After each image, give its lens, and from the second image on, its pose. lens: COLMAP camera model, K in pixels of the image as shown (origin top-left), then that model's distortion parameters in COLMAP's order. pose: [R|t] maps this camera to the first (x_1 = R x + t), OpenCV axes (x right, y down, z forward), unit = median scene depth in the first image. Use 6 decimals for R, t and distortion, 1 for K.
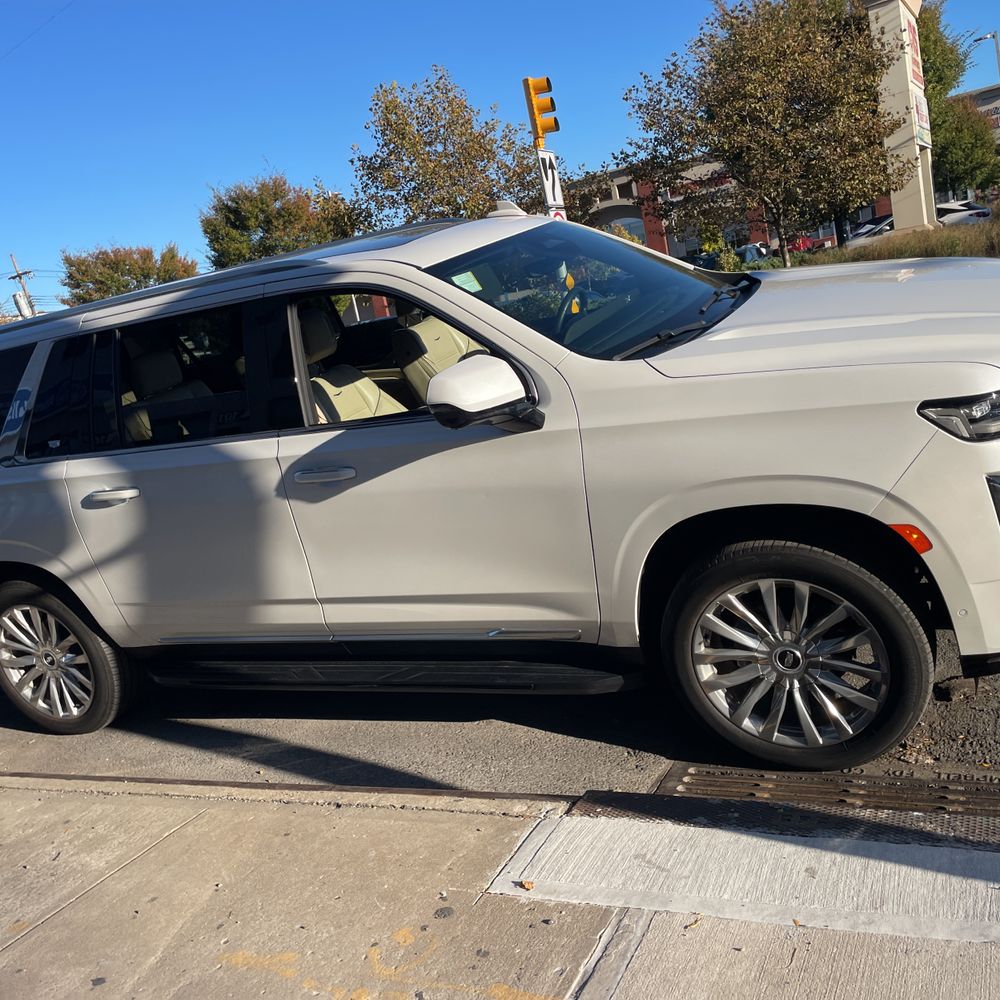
lens RADIAL K [[979.7, 0, 501.6], [0, 979.7, 514.1], [0, 0, 1]] dist [0.086540, -0.117319]
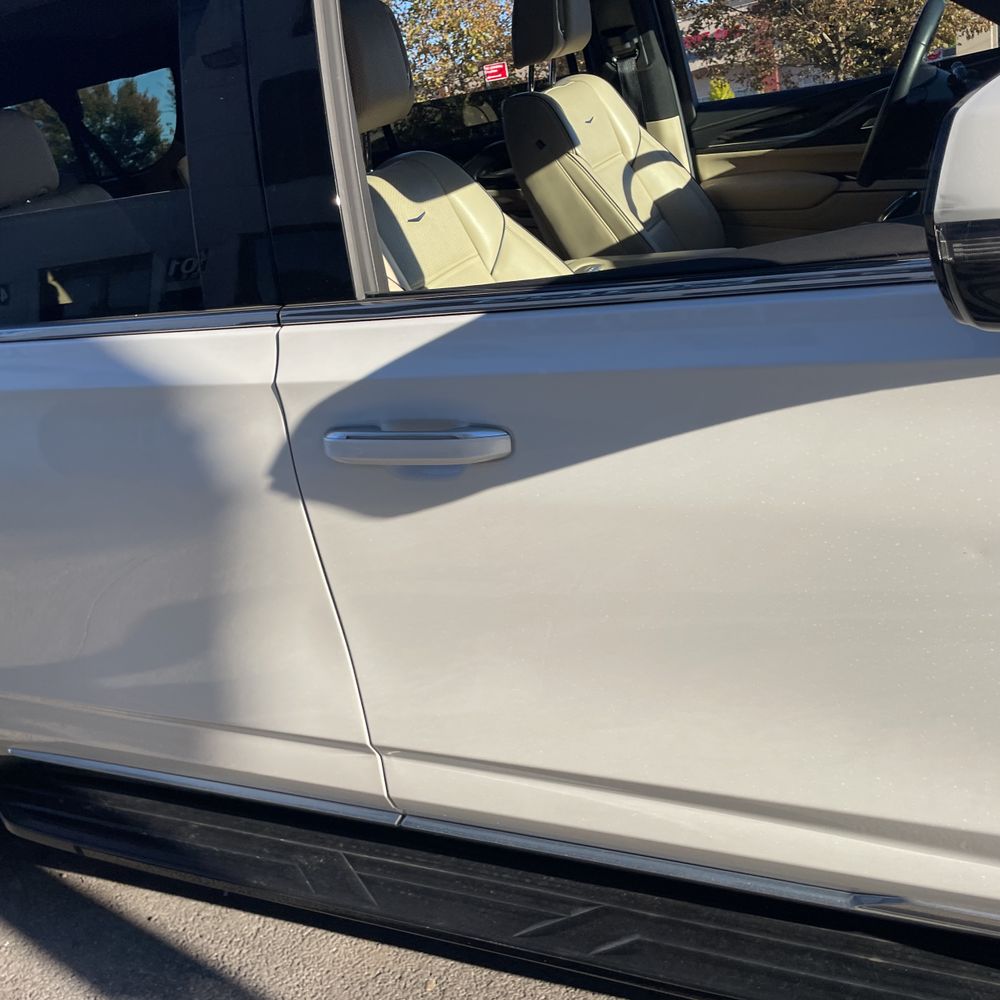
lens RADIAL K [[999.9, 0, 500.3], [0, 999.9, 505.9], [0, 0, 1]] dist [0.081102, -0.114564]
pose [[0.999322, 0.028067, 0.023813, -0.133809], [-0.030615, 0.992957, 0.114453, -0.050430], [-0.020433, -0.115104, 0.993143, 0.549598]]
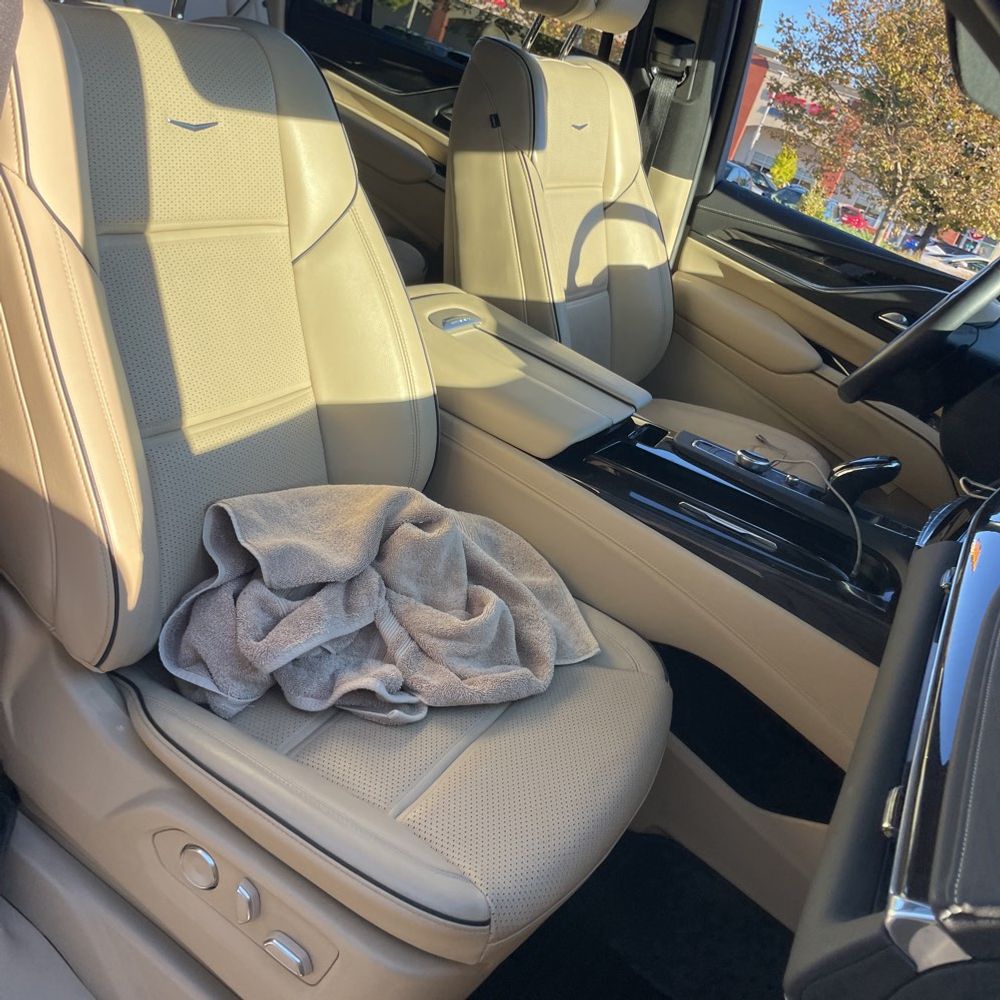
lens RADIAL K [[999.9, 0, 500.3], [0, 999.9, 505.9], [0, 0, 1]] dist [0.081102, -0.114564]
pose [[0.855684, 0.493774, 0.154893, -0.090517], [-0.513724, 0.846587, 0.139209, -0.112474], [-0.062393, -0.198691, 0.978074, 0.706492]]
